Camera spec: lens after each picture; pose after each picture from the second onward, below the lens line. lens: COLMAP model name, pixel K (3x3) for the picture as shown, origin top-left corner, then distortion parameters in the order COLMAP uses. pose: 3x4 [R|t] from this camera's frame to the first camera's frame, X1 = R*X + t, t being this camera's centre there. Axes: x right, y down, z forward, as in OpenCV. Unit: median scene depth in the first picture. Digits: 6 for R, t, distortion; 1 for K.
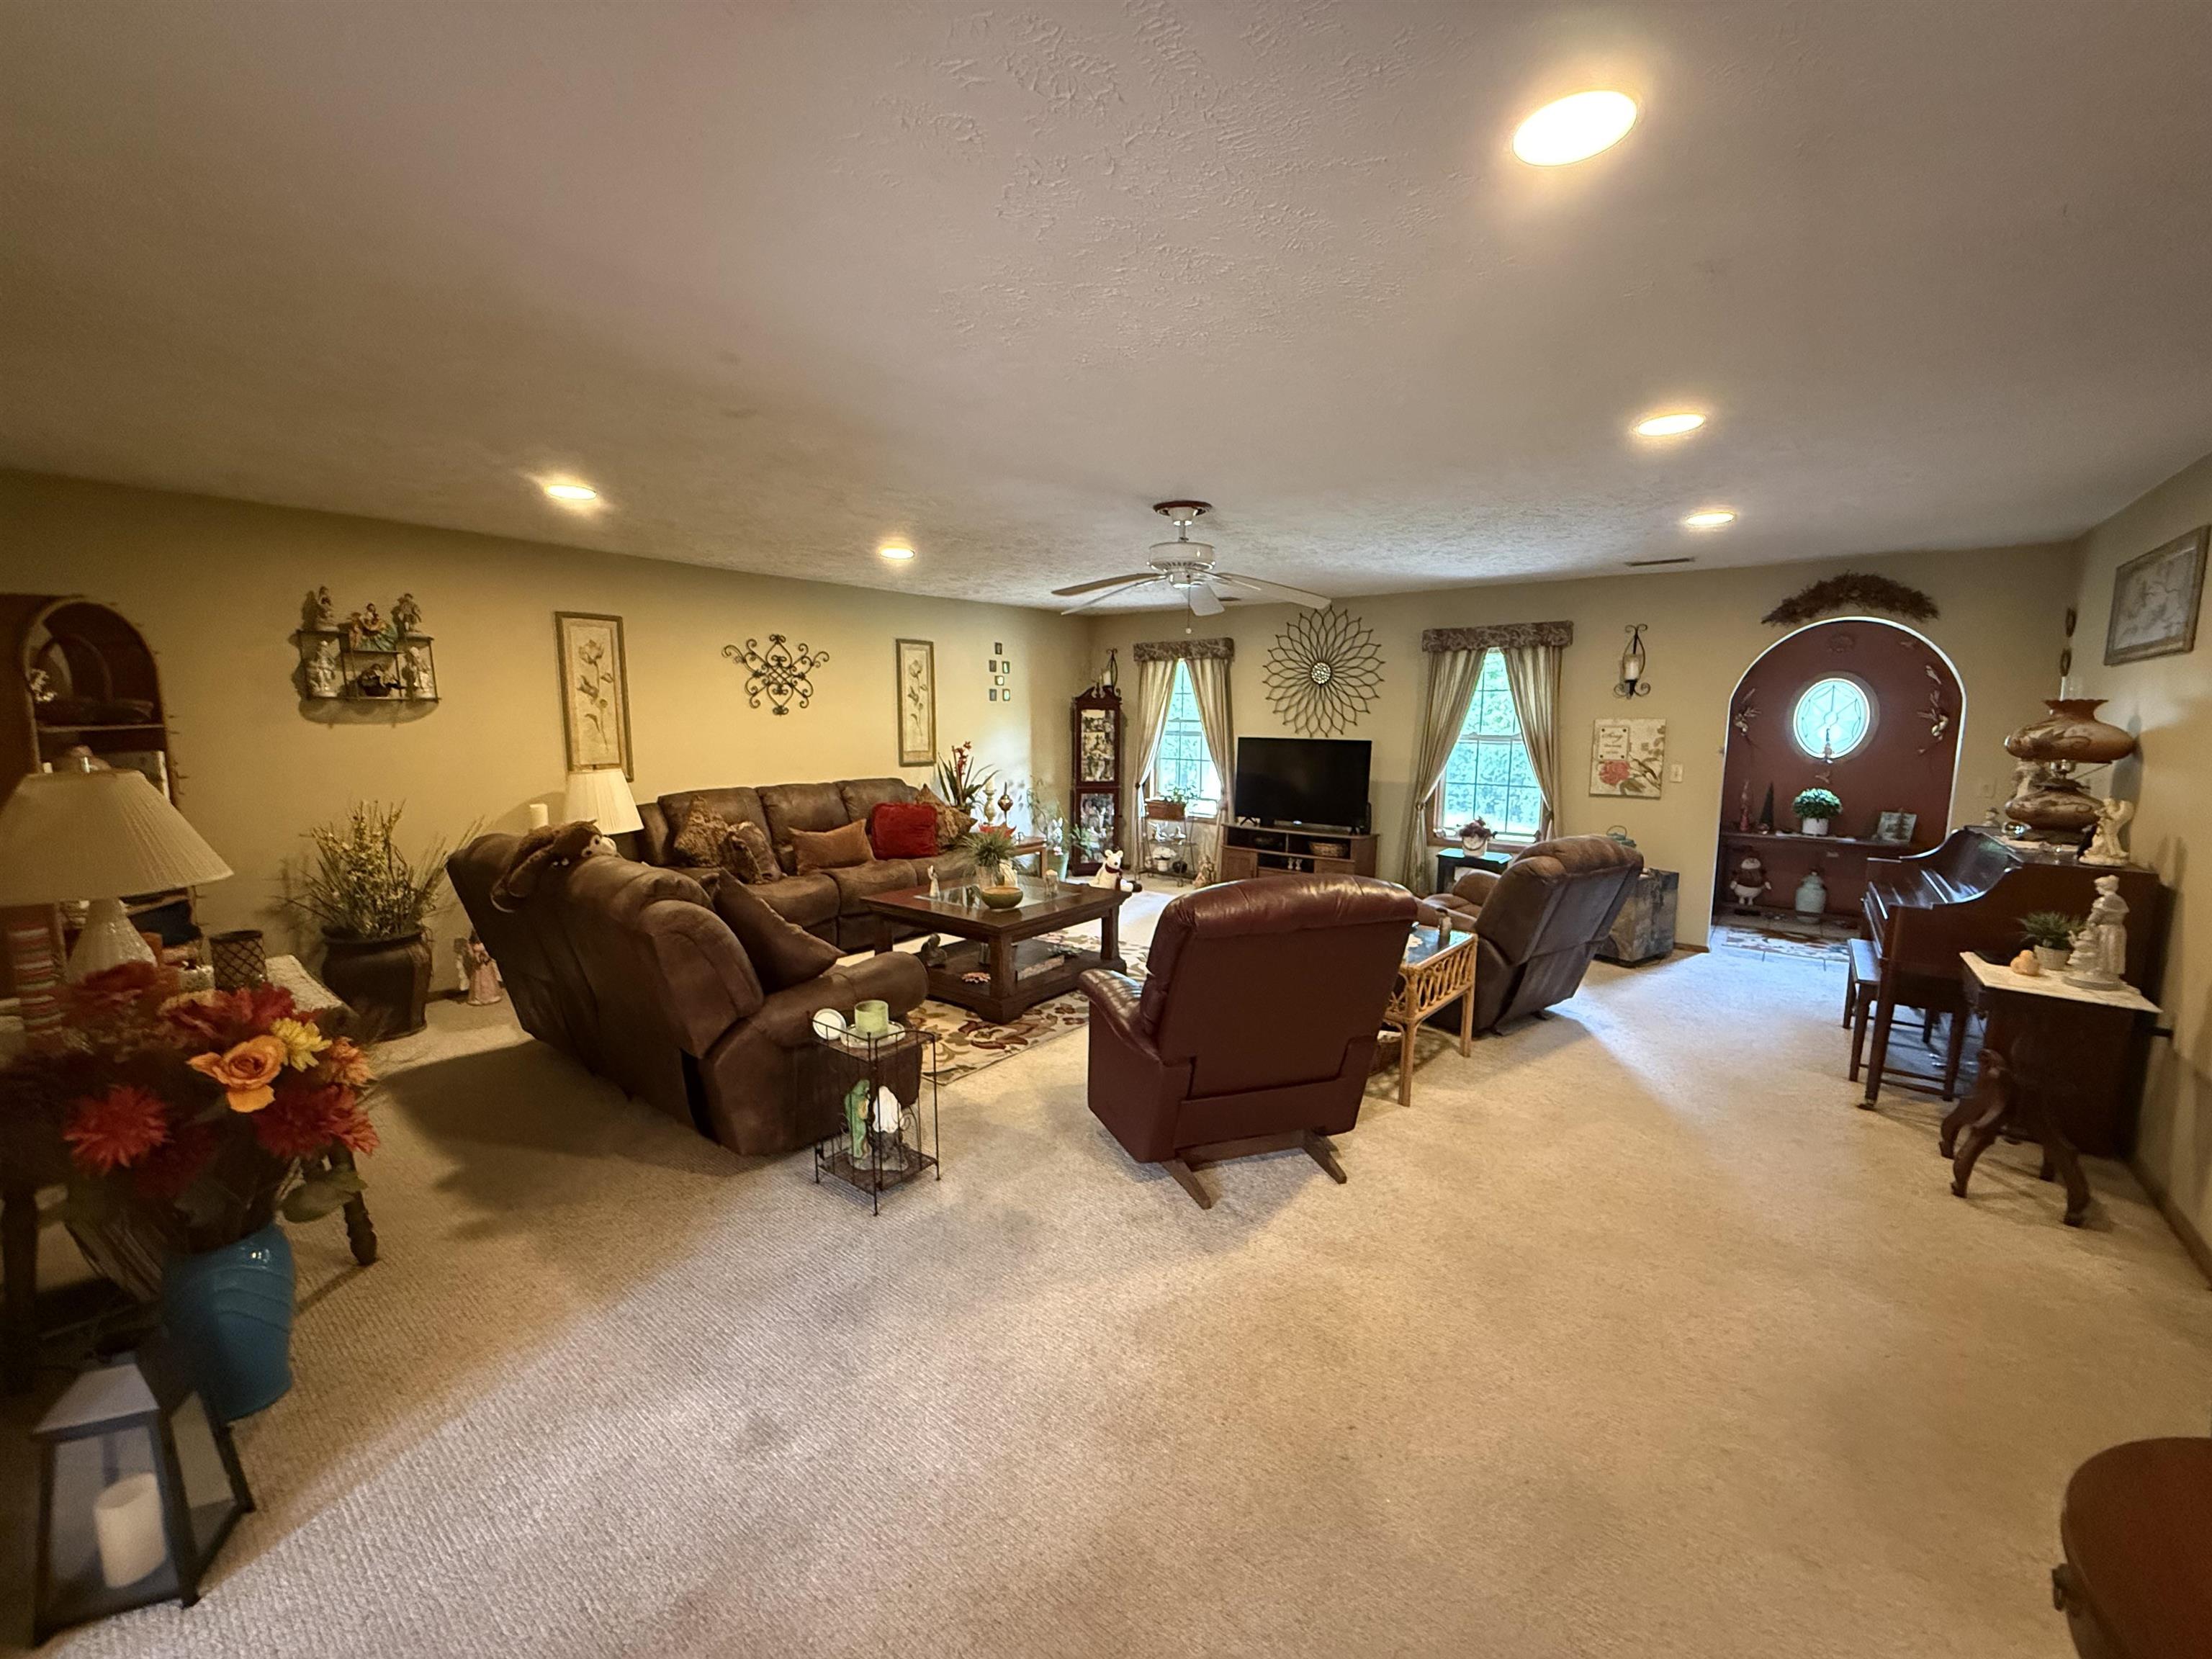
lens RADIAL K [[889.4, 0, 1106.0], [0, 889.4, 829.5], [0, 0, 1]] dist [0.014058, 0.000009]
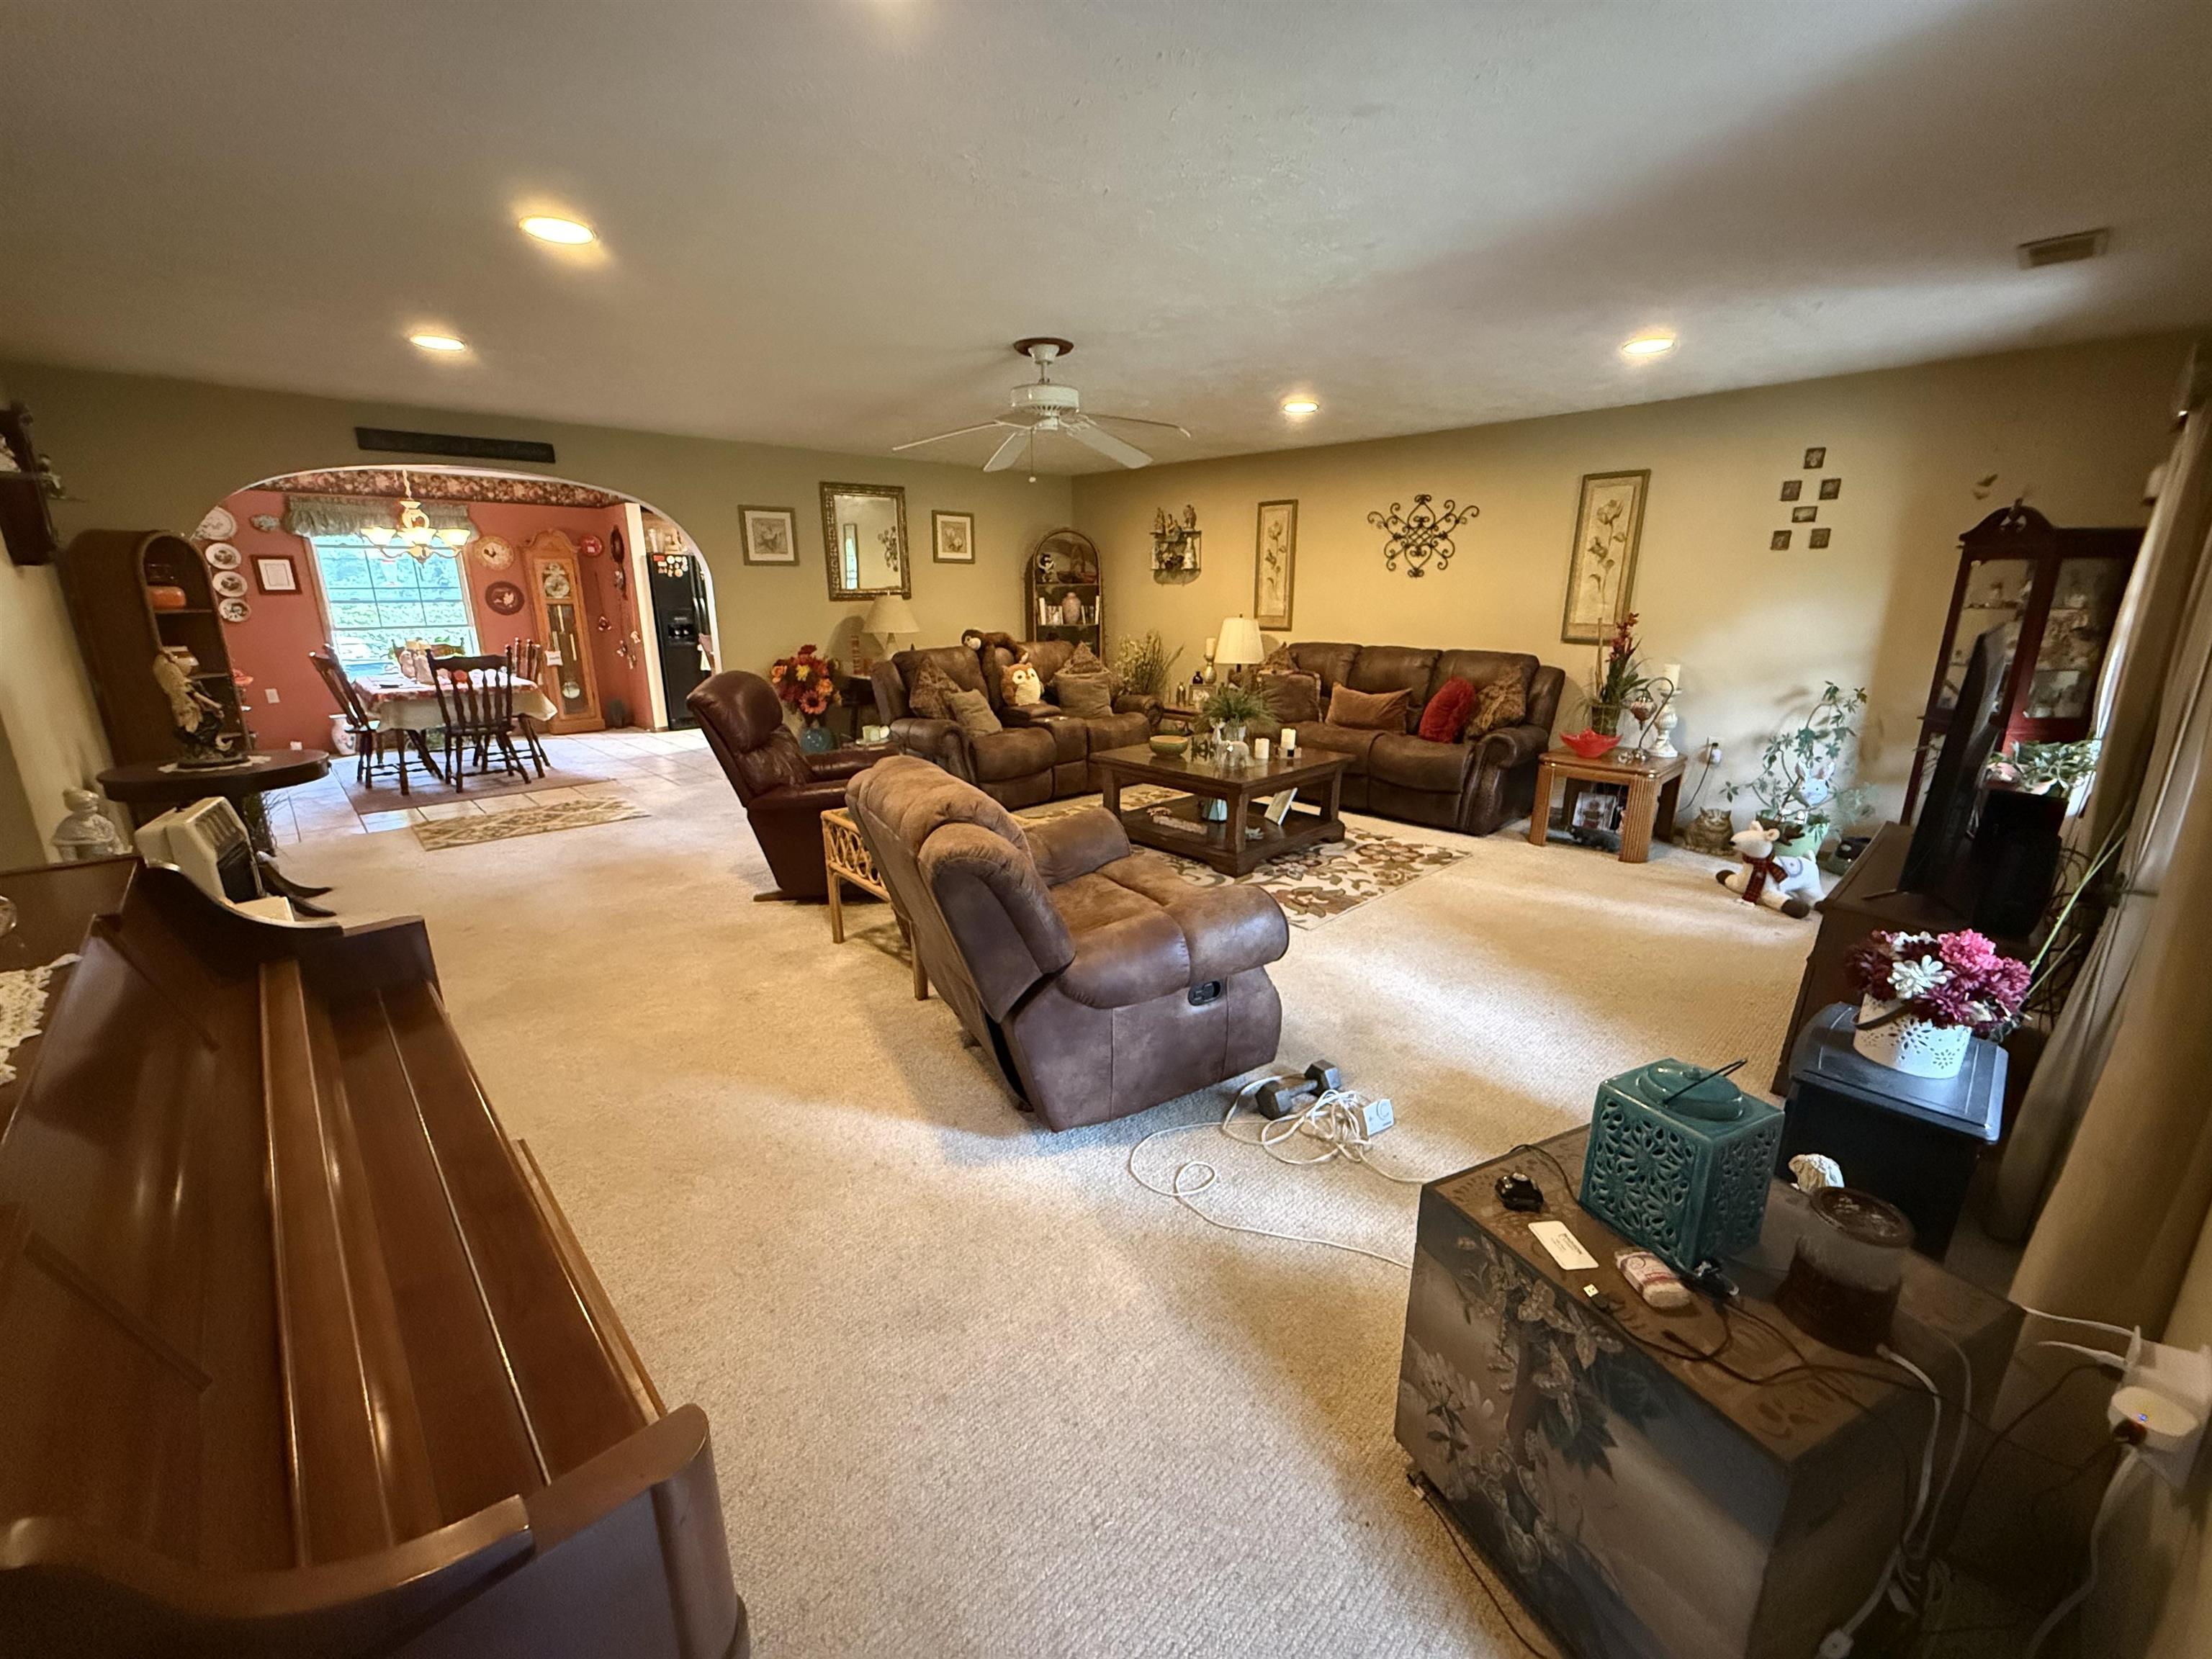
lens RADIAL K [[889.4, 0, 1106.0], [0, 889.4, 829.5], [0, 0, 1]] dist [0.014058, 0.000009]
pose [[-0.145178, 0.269248, -0.952066, 0.747220], [-0.123017, 0.949881, 0.287389, -0.105301], [0.981728, 0.158843, -0.104780, 0.816490]]
